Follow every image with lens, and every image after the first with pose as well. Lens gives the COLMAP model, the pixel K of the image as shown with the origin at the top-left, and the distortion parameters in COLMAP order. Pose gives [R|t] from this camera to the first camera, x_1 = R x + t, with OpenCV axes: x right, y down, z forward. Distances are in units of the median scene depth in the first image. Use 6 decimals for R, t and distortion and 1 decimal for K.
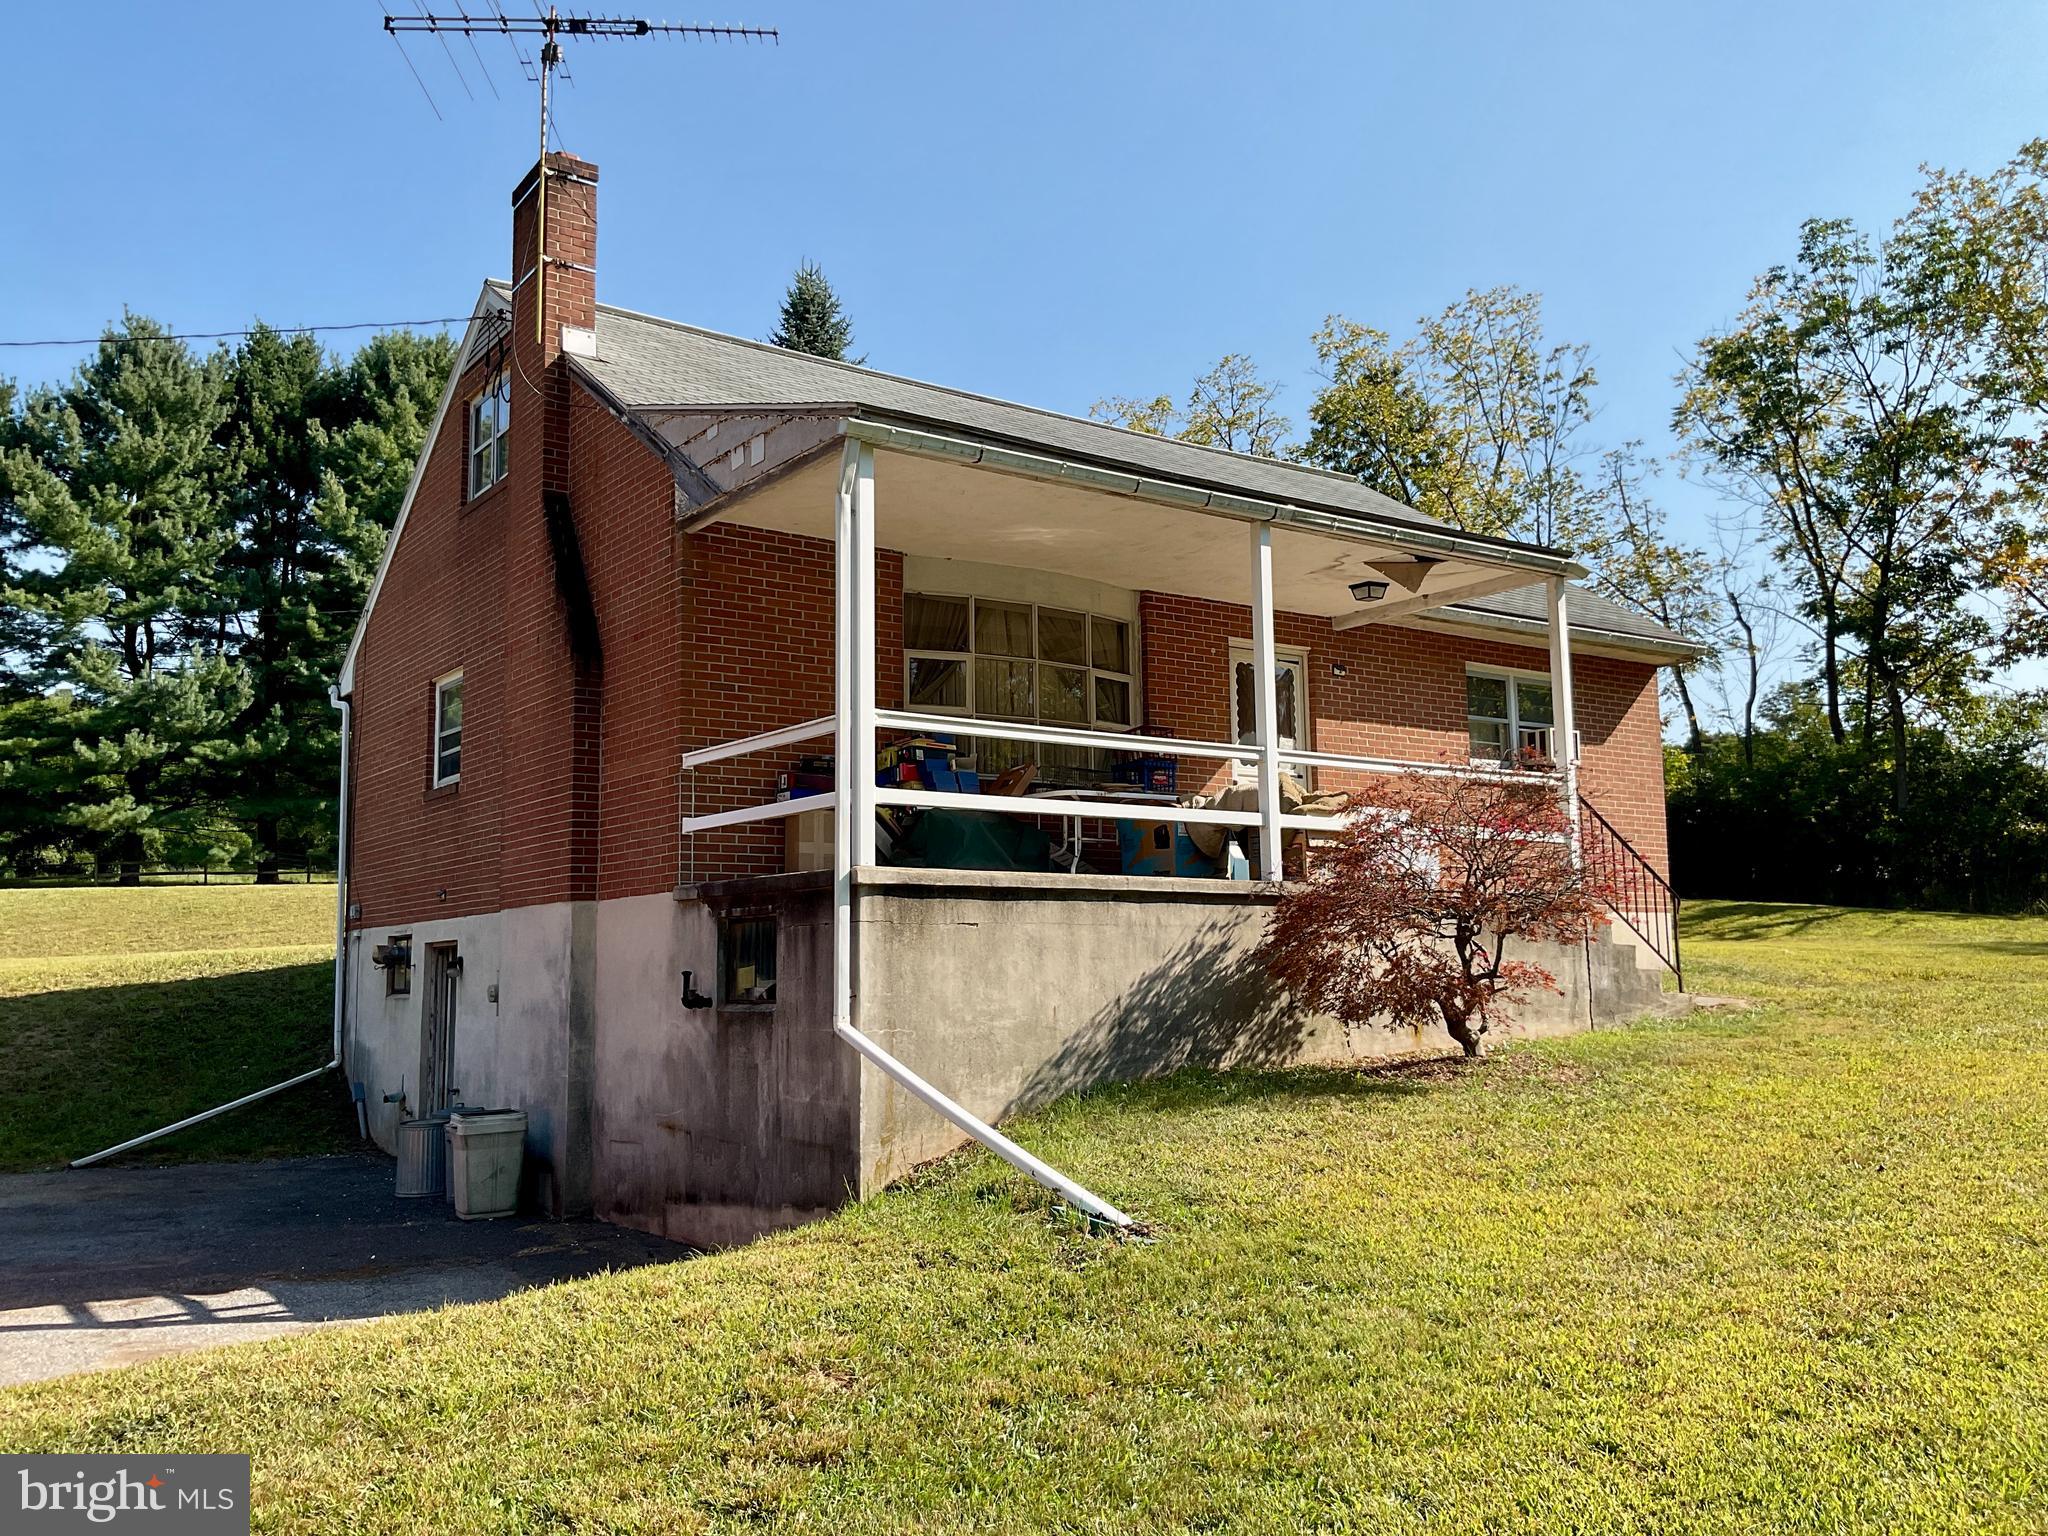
lens RADIAL K [[1691.4, 0, 1009.2], [0, 1691.4, 752.7], [0, 0, 1]] dist [0.095253, -0.184353]
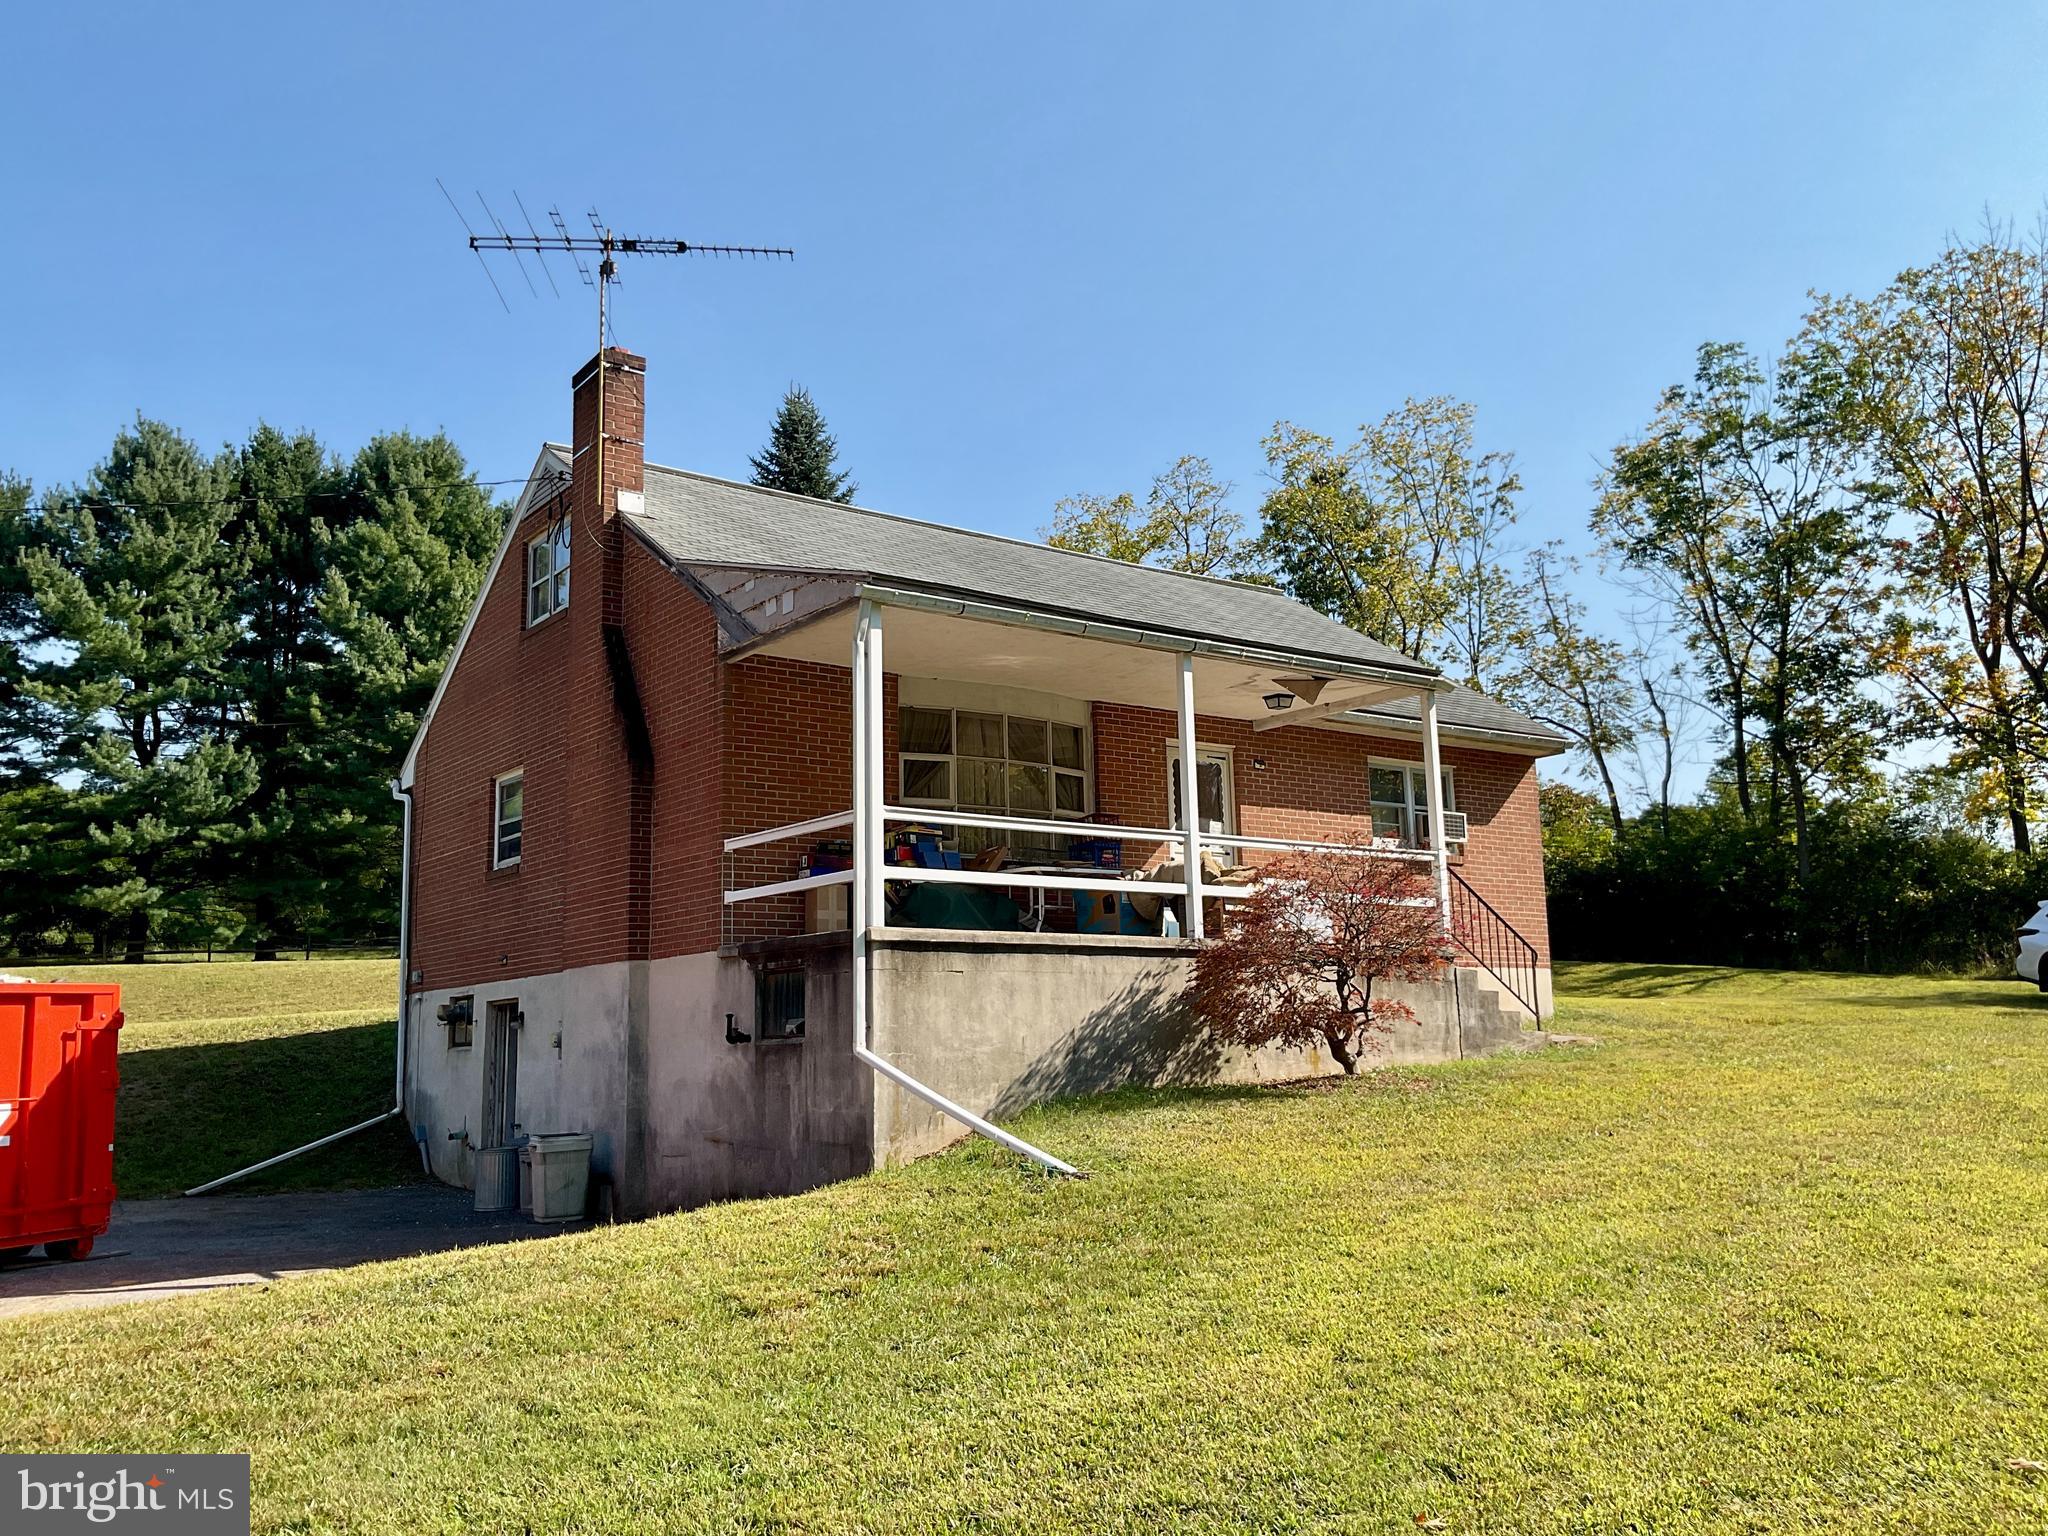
lens RADIAL K [[1691.4, 0, 1010.1], [0, 1691.4, 756.5], [0, 0, 1]] dist [0.095253, -0.184353]
pose [[0.999817, -0.005582, 0.018295, -0.003839], [0.006346, 0.999097, -0.042005, -0.005900], [-0.018044, 0.042114, 0.998950, -0.211192]]
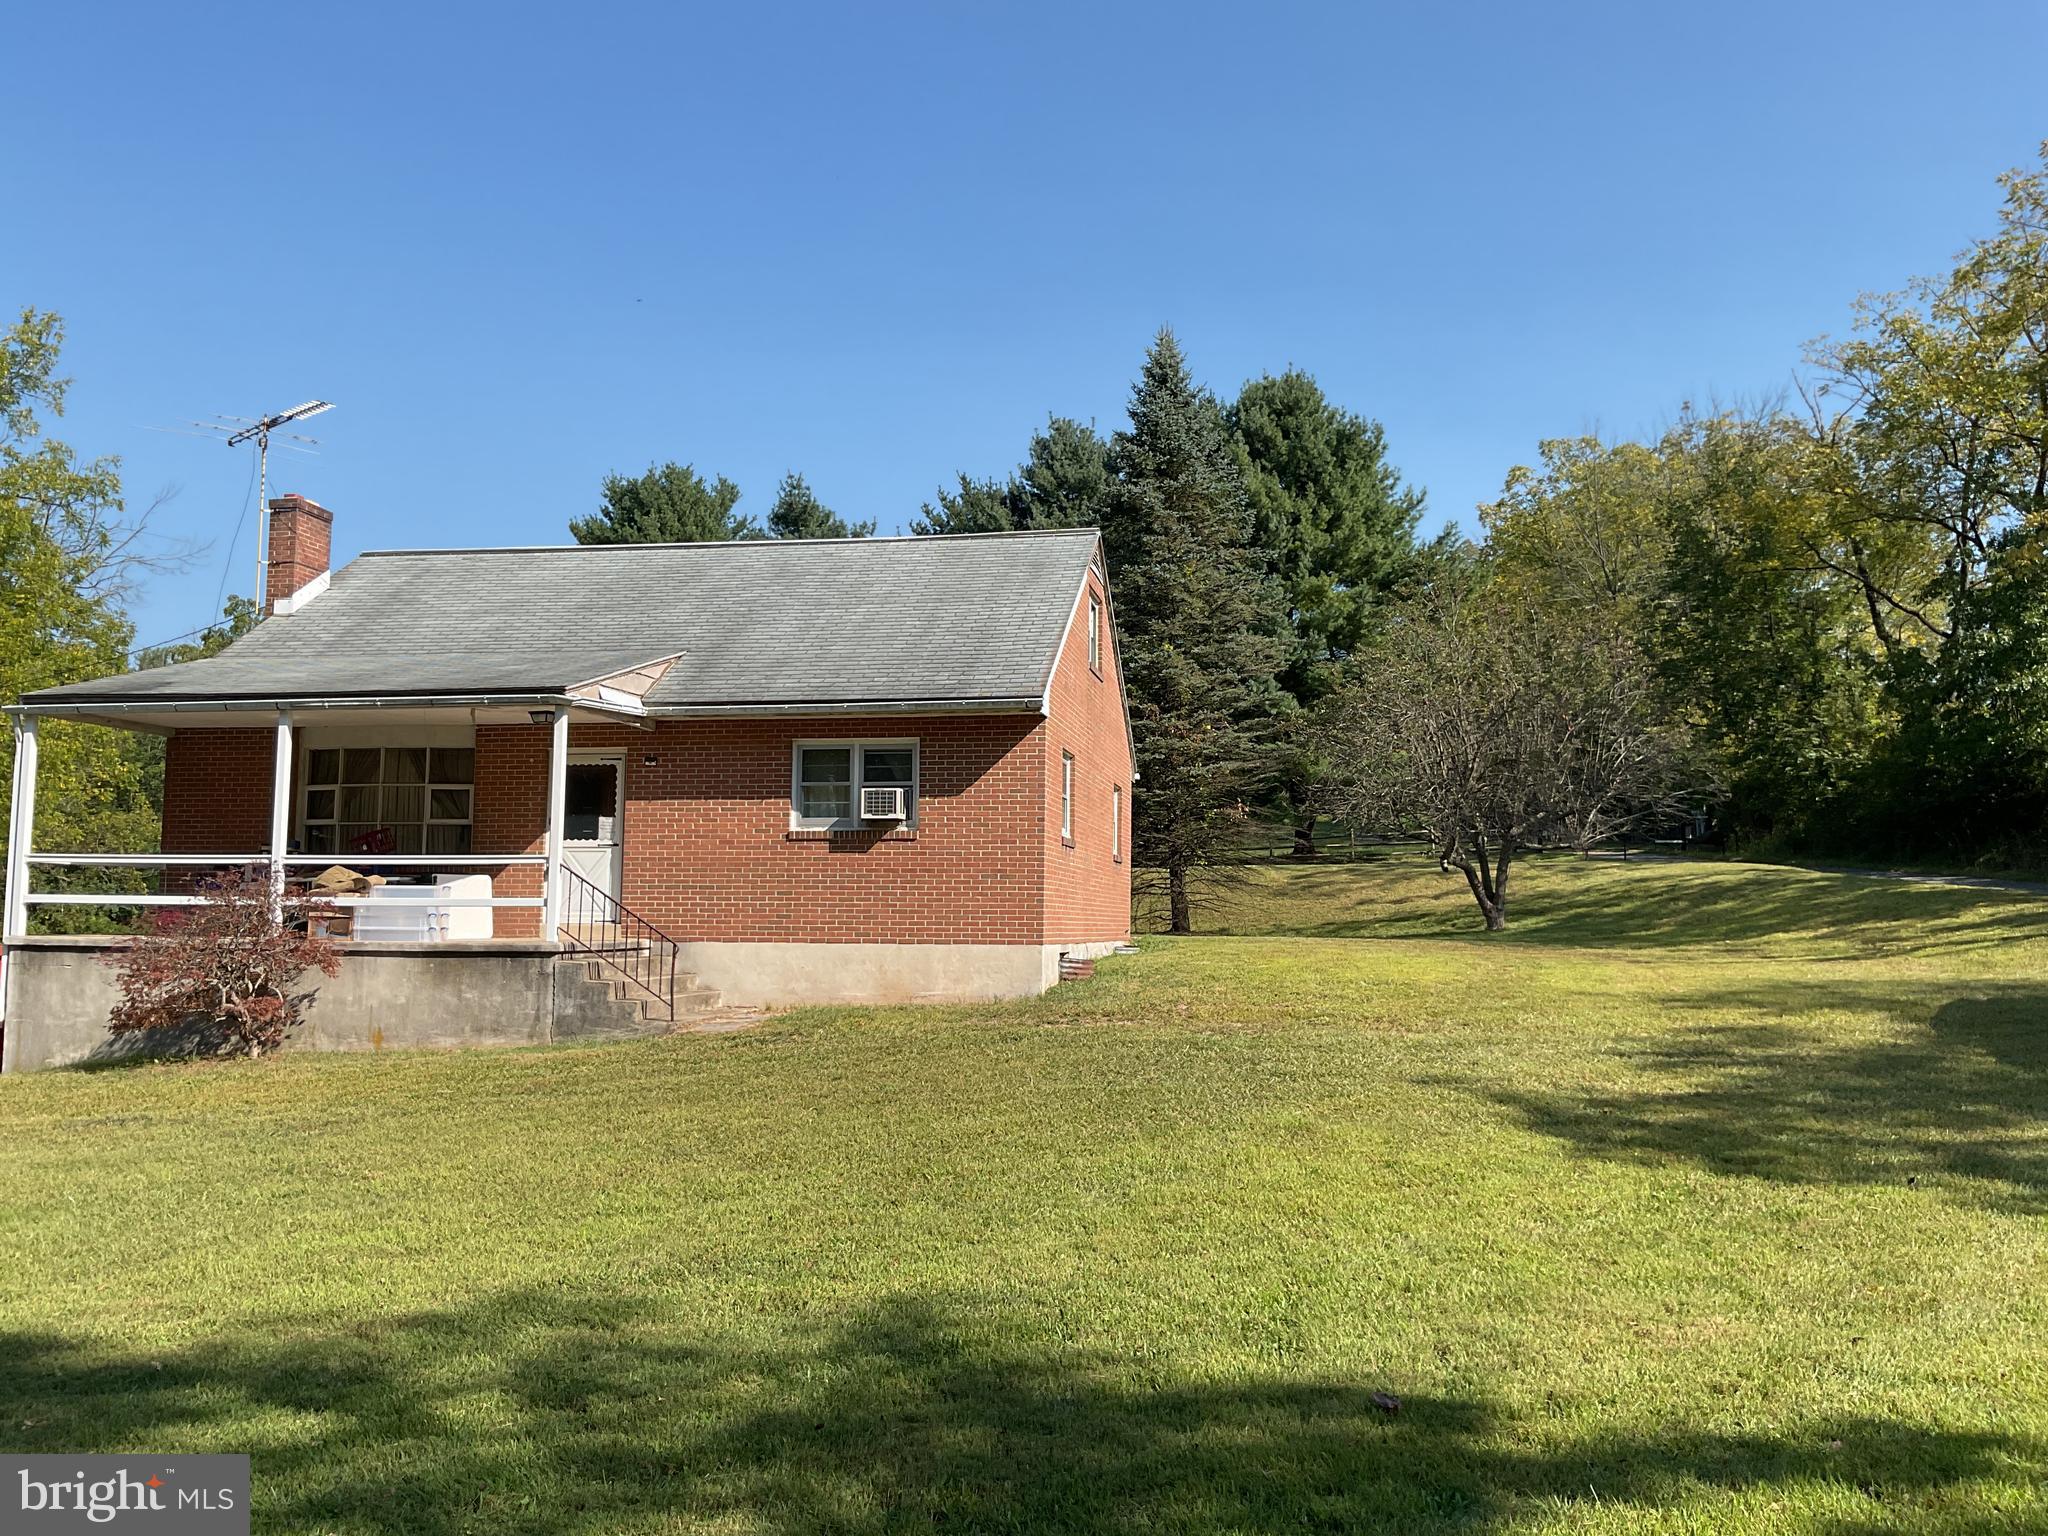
lens RADIAL K [[1691.4, 0, 1011.5], [0, 1691.4, 752.4], [0, 0, 1]] dist [0.095253, -0.184353]
pose [[0.695959, -0.054510, -0.716009, 1.467913], [0.077232, 0.997013, -0.000834, -0.036577], [0.713916, -0.054719, 0.698090, 0.312510]]
